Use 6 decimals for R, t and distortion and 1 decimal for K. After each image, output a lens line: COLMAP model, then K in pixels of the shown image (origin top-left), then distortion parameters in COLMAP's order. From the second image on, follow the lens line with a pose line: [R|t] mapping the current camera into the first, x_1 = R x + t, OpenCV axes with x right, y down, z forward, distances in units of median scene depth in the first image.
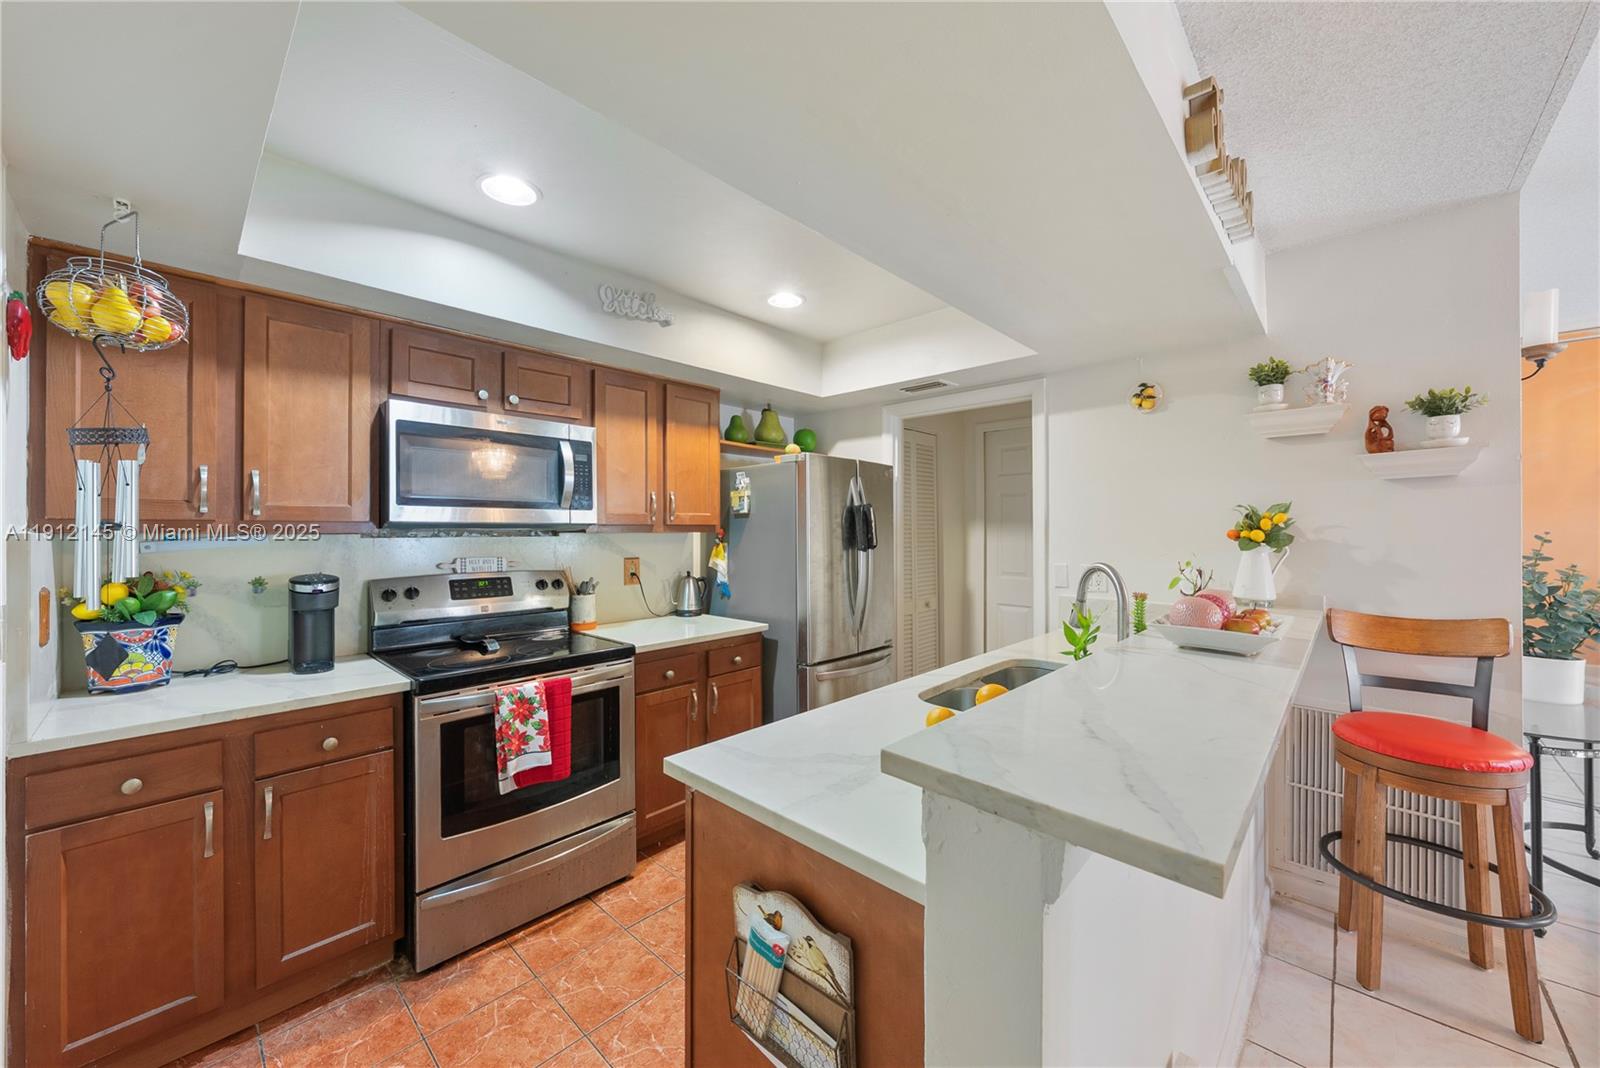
lens RADIAL K [[588.1, 0, 784.6], [0, 588.1, 531.3], [0, 0, 1]] dist [-0.000375, -0.000022]
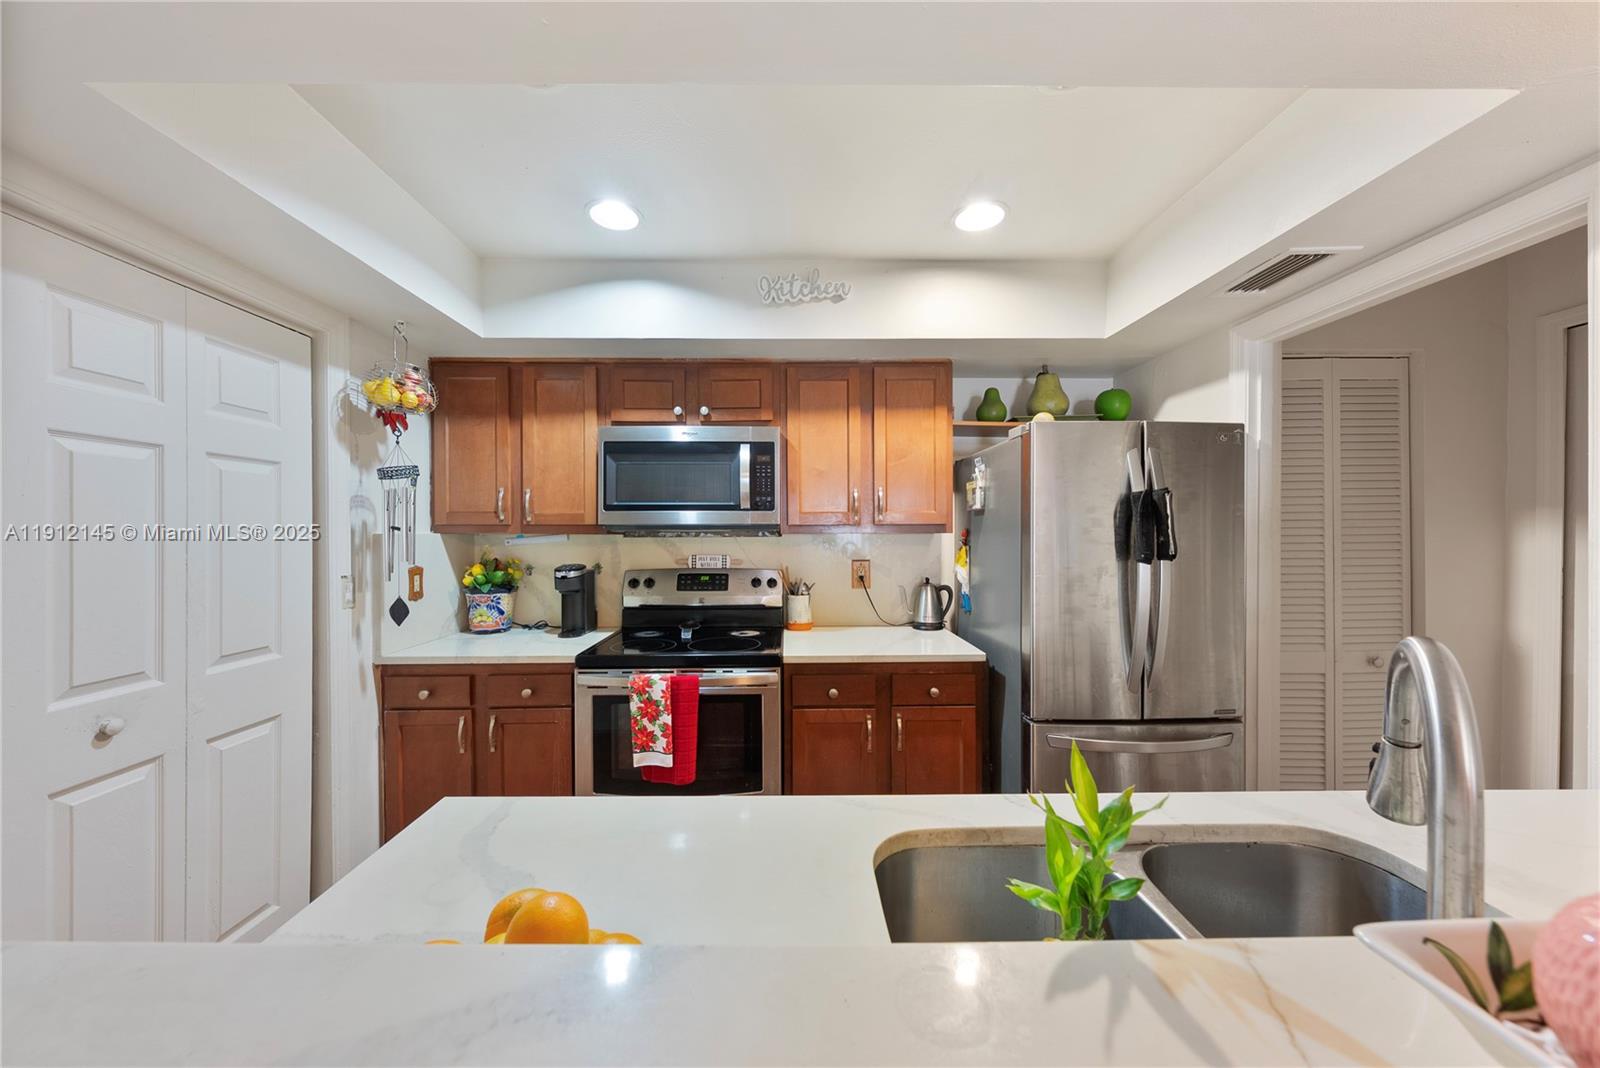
lens RADIAL K [[544.3, 0, 794.3], [0, 544.3, 536.4], [0, 0, 1]] dist [-0.000884, -0.000070]
pose [[0.708522, 0.006472, -0.705659, 0.337051], [0.000878, 0.999949, 0.010052, -0.001738], [0.705688, -0.007741, 0.708480, 0.371089]]
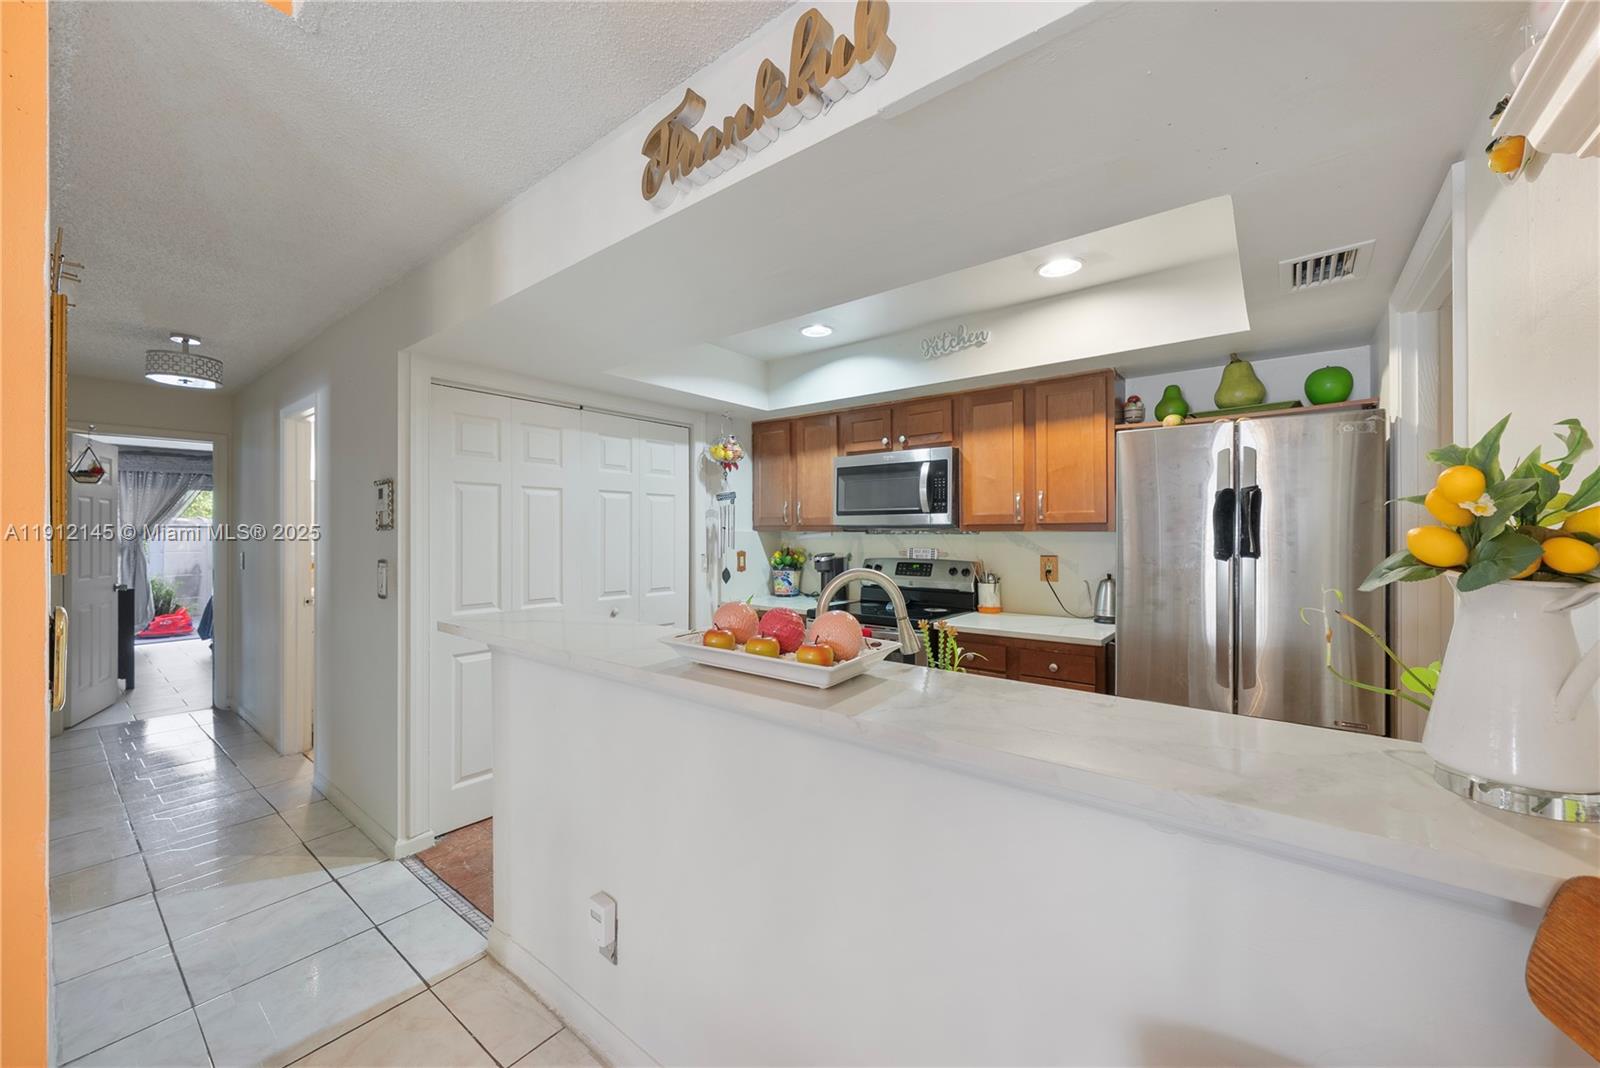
lens RADIAL K [[604.7, 0, 800.0], [0, 604.7, 534.0], [0, 0, 1]] dist [-0.002342, -0.000451]
pose [[0.108657, 0.005807, -0.994062, 0.909195], [0.001200, 0.999981, 0.005972, 0.000069], [0.994079, -0.001842, 0.108648, 0.540631]]
